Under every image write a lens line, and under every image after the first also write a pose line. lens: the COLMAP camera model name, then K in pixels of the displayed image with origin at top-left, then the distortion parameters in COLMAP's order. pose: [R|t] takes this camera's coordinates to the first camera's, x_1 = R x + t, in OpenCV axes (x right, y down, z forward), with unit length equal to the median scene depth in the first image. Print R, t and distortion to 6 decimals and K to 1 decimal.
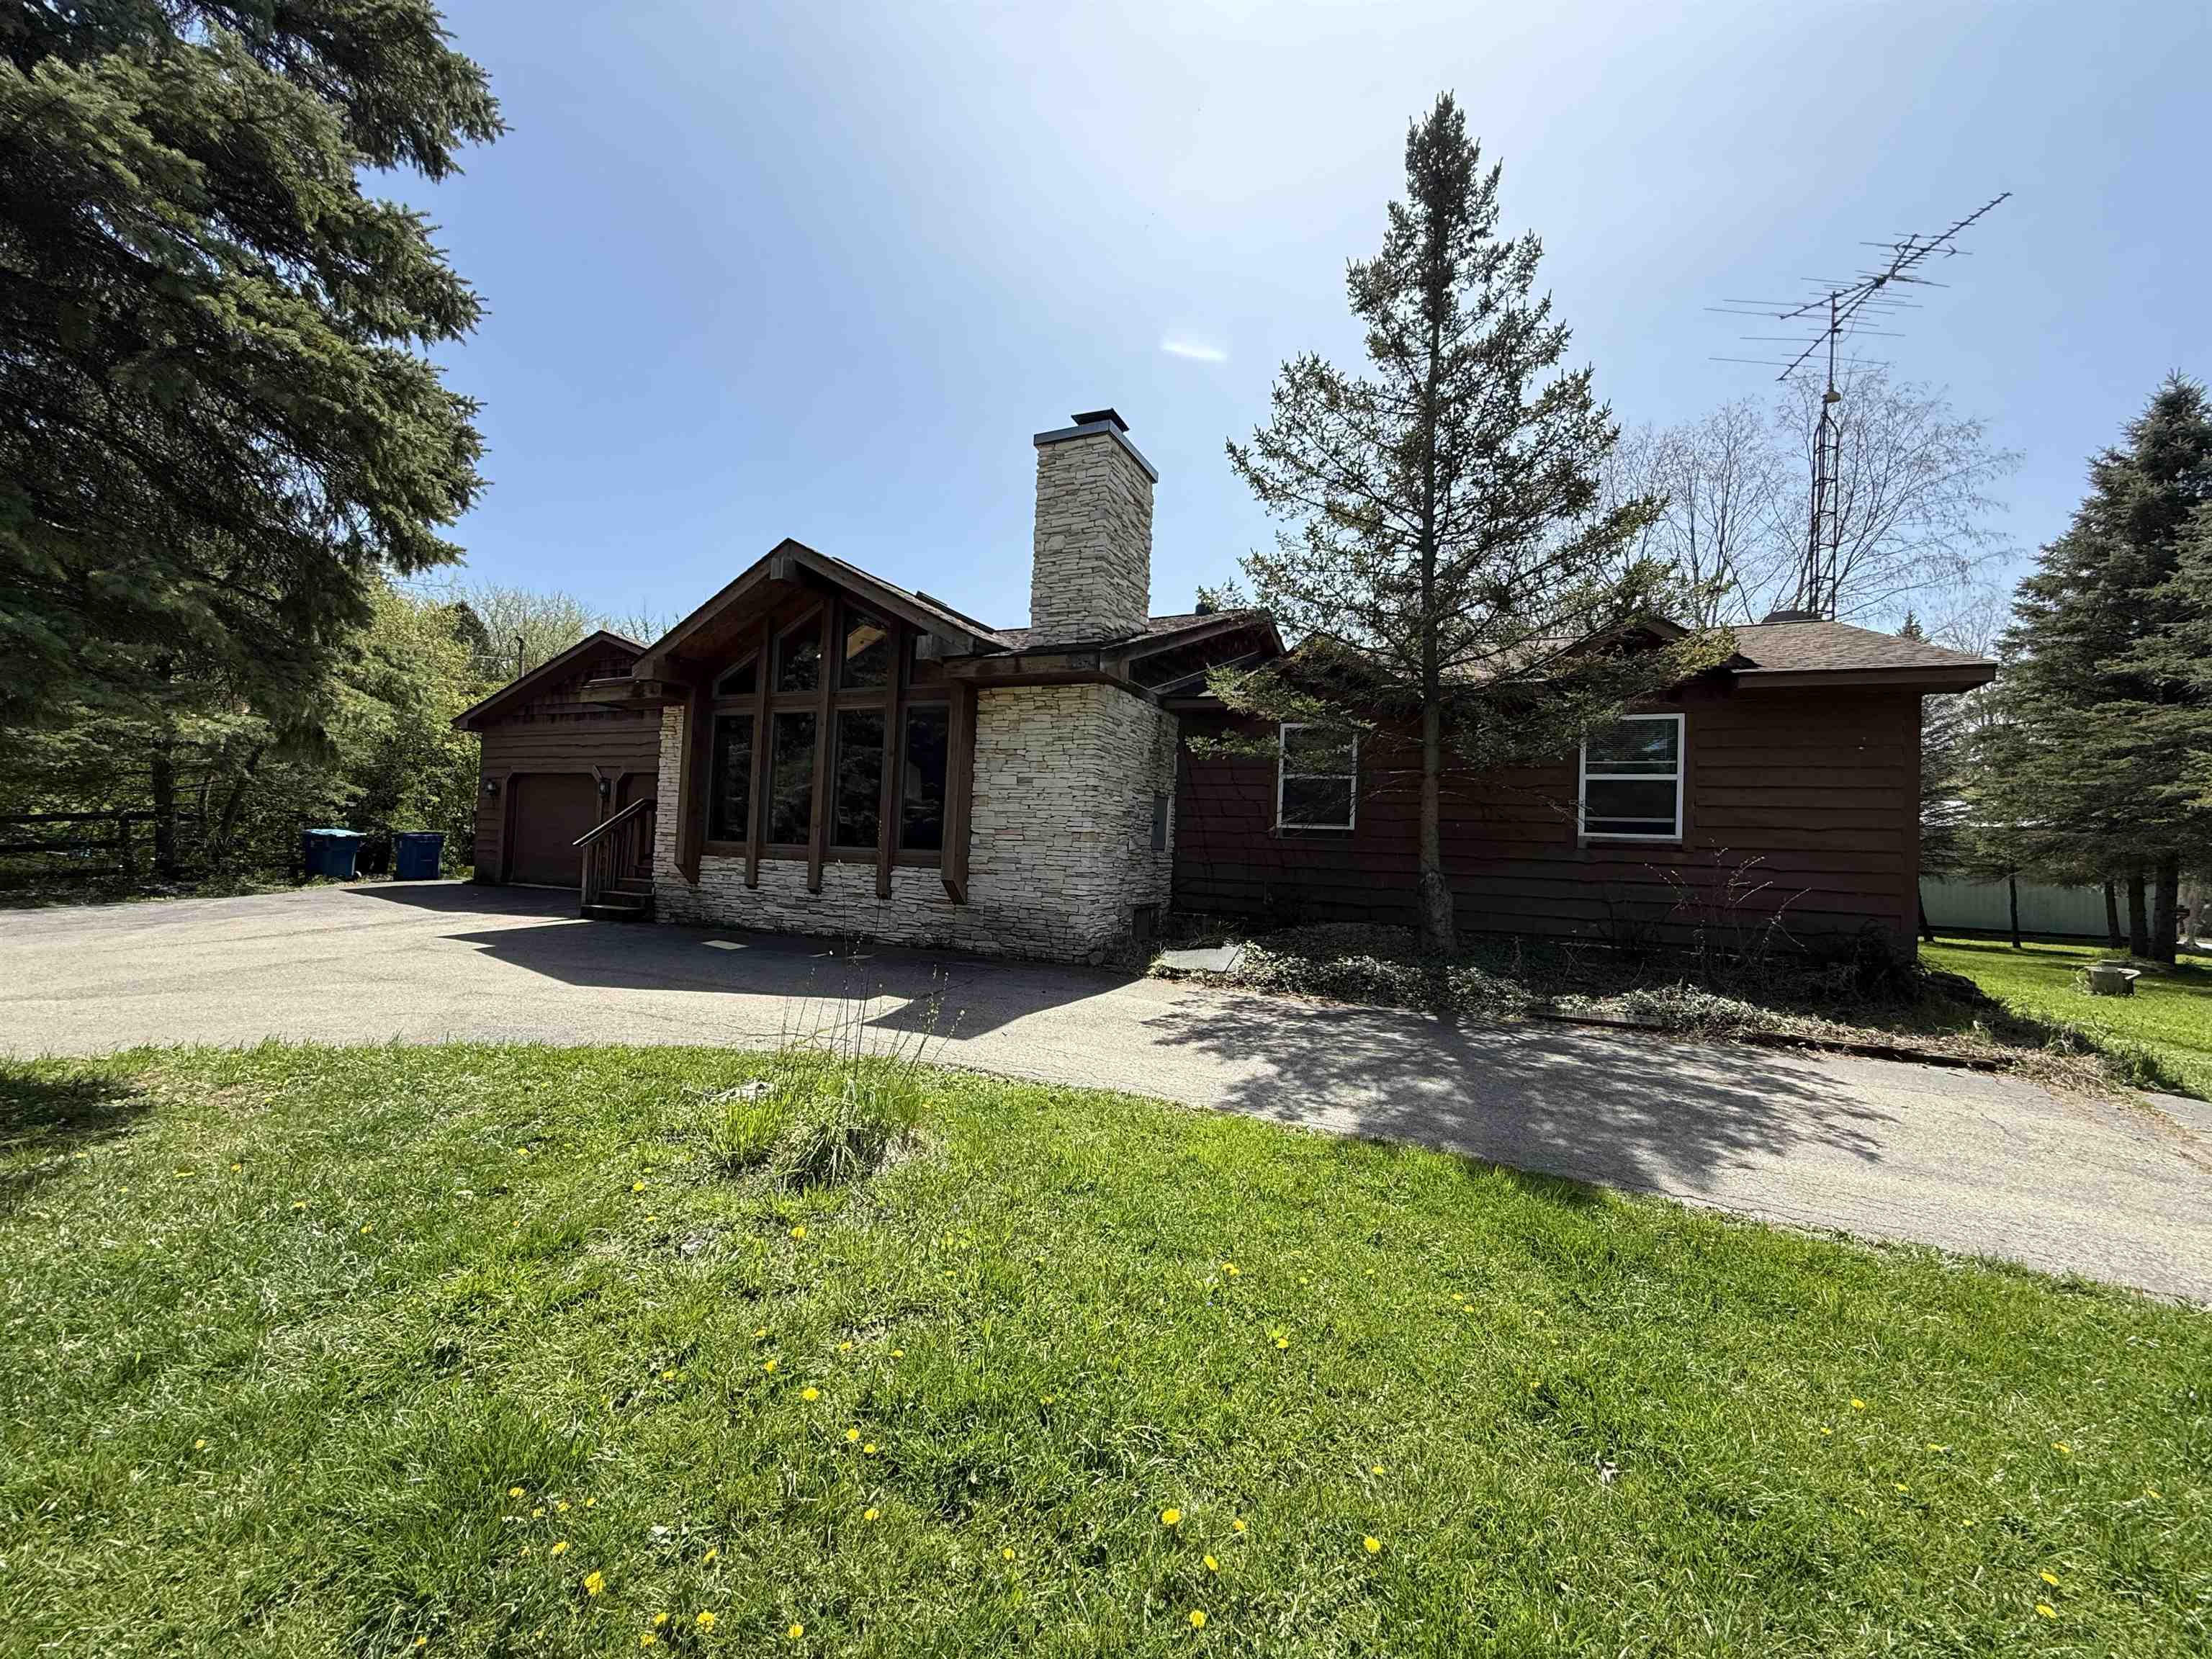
lens RADIAL K [[890.0, 0, 1106.1], [0, 890.0, 829.7], [0, 0, 1]] dist [-0.001915, -0.000261]
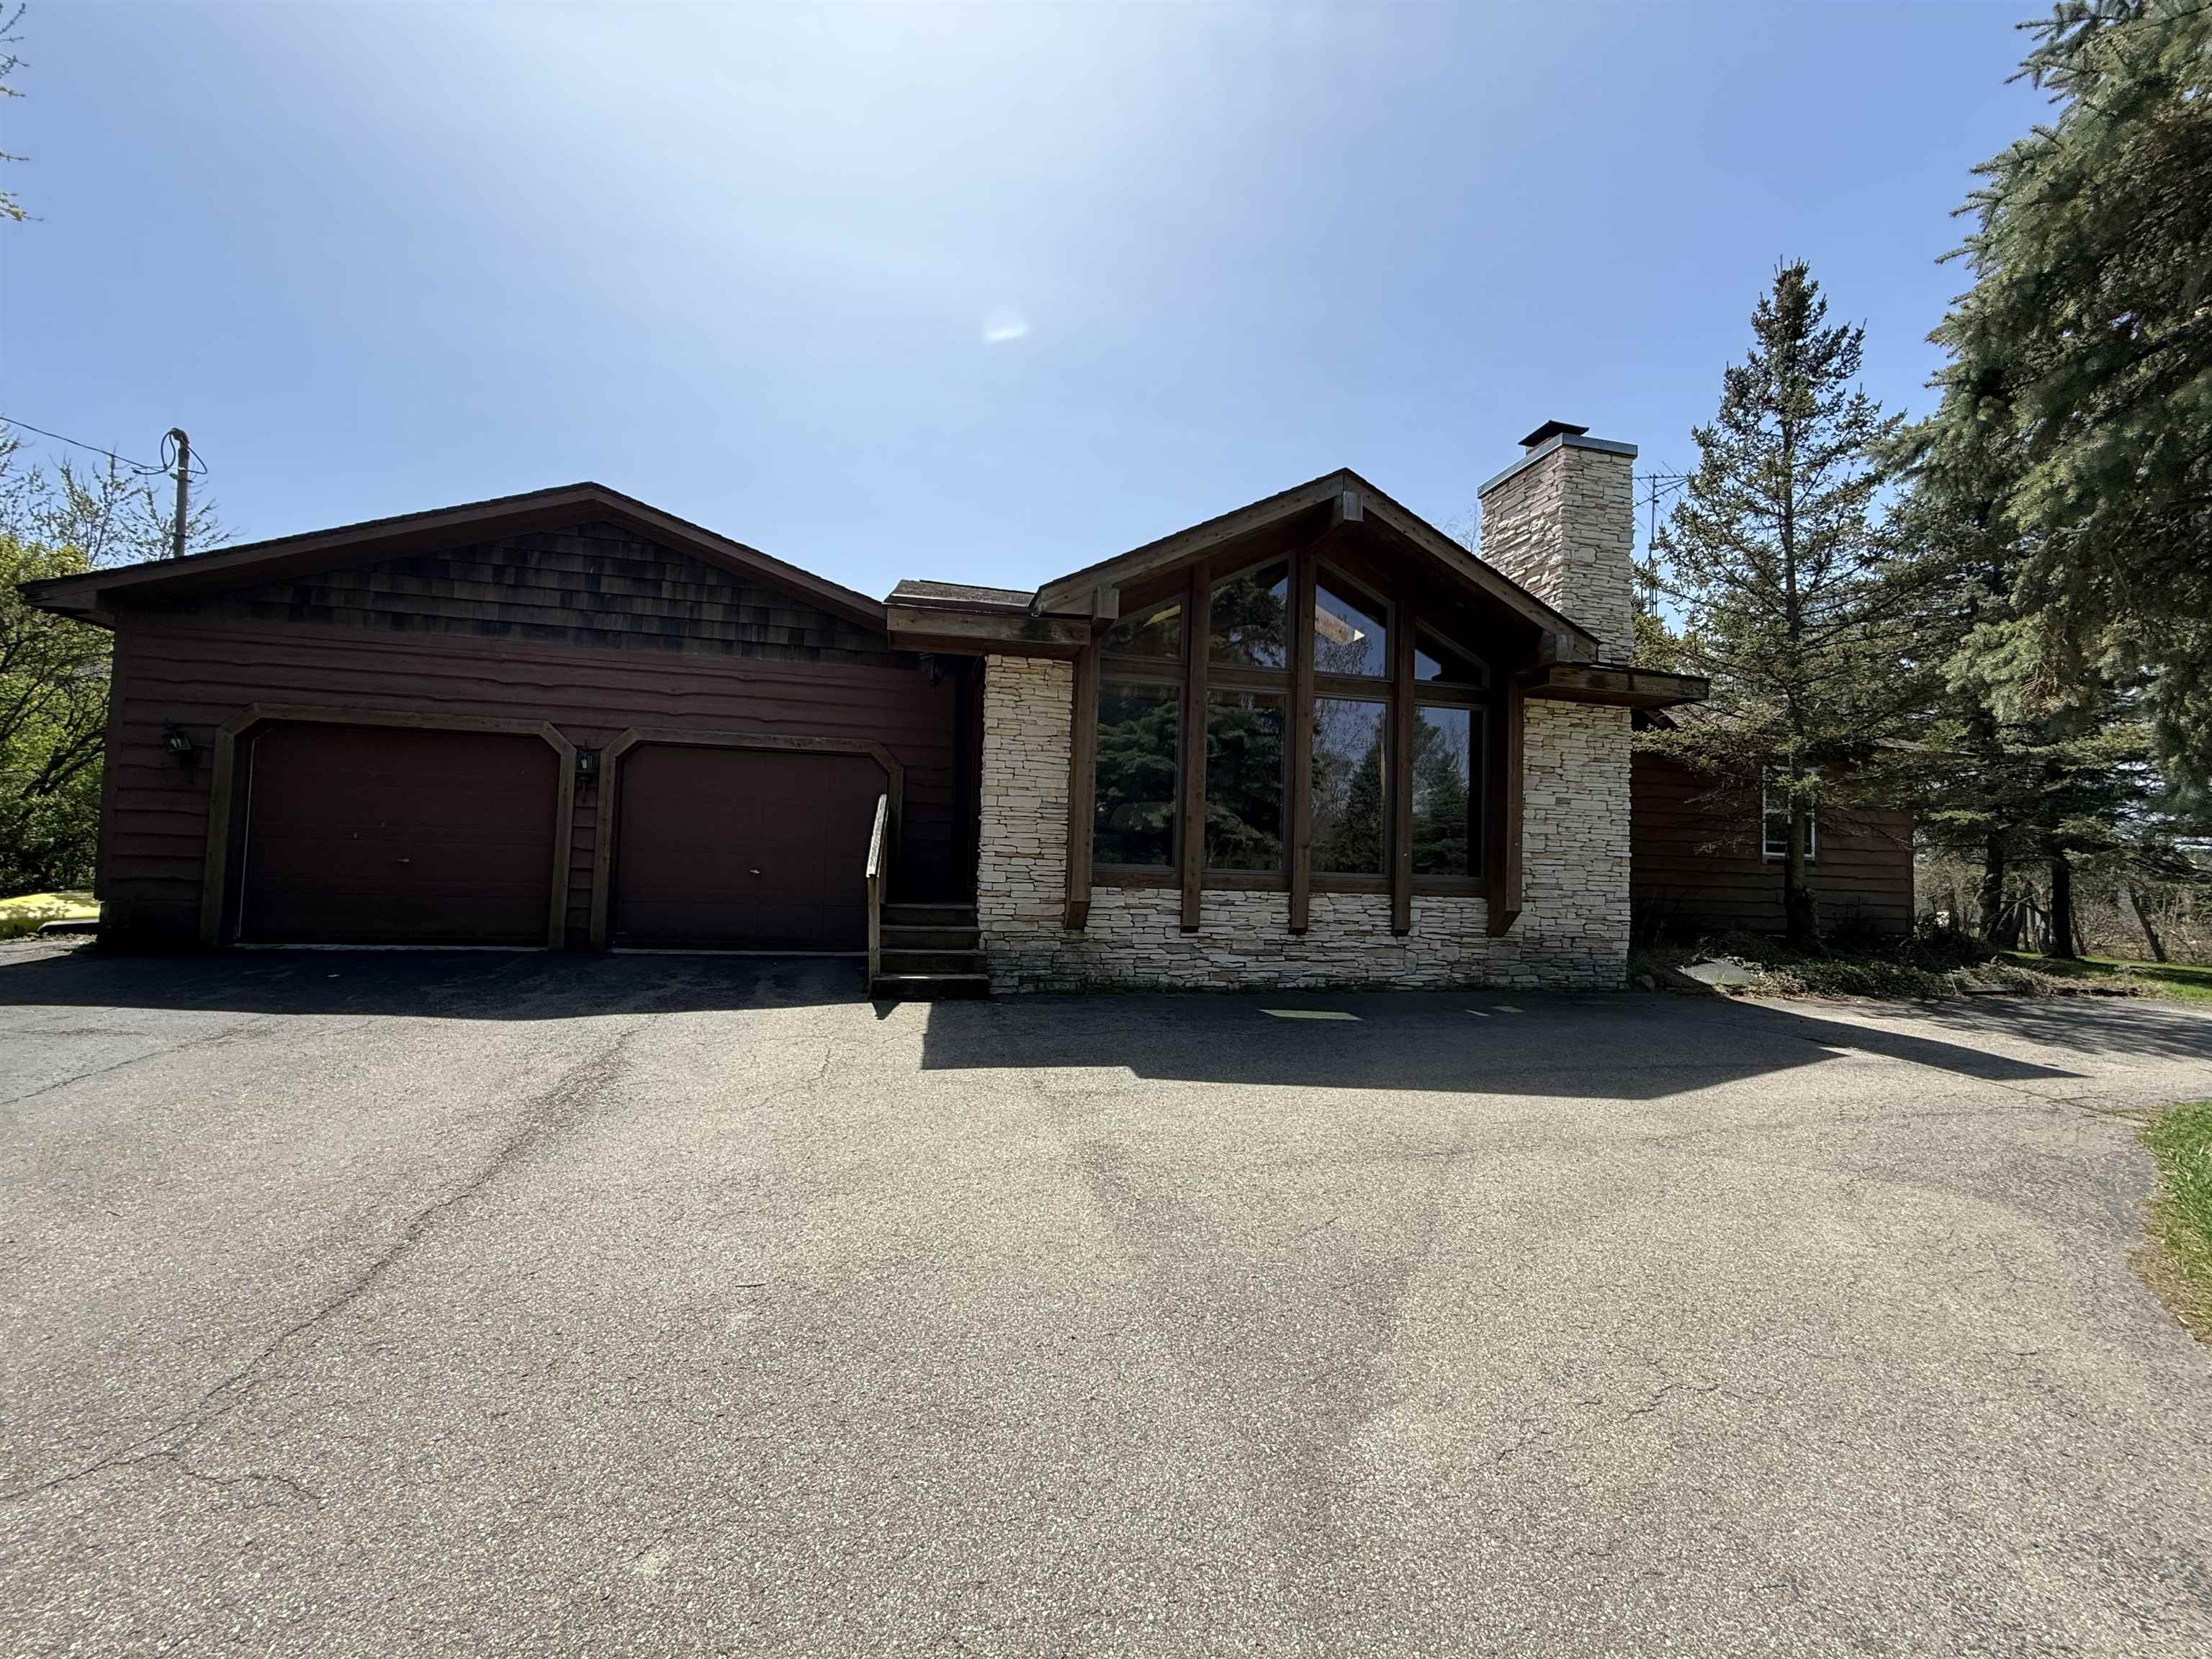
lens RADIAL K [[890.0, 0, 1106.2], [0, 890.0, 828.2], [0, 0, 1]] dist [-0.001915, -0.000261]
pose [[0.782155, 0.008595, 0.623025, -0.986863], [-0.016733, 0.999834, 0.007213, -0.023742], [-0.622859, -0.016066, 0.782169, 0.528794]]
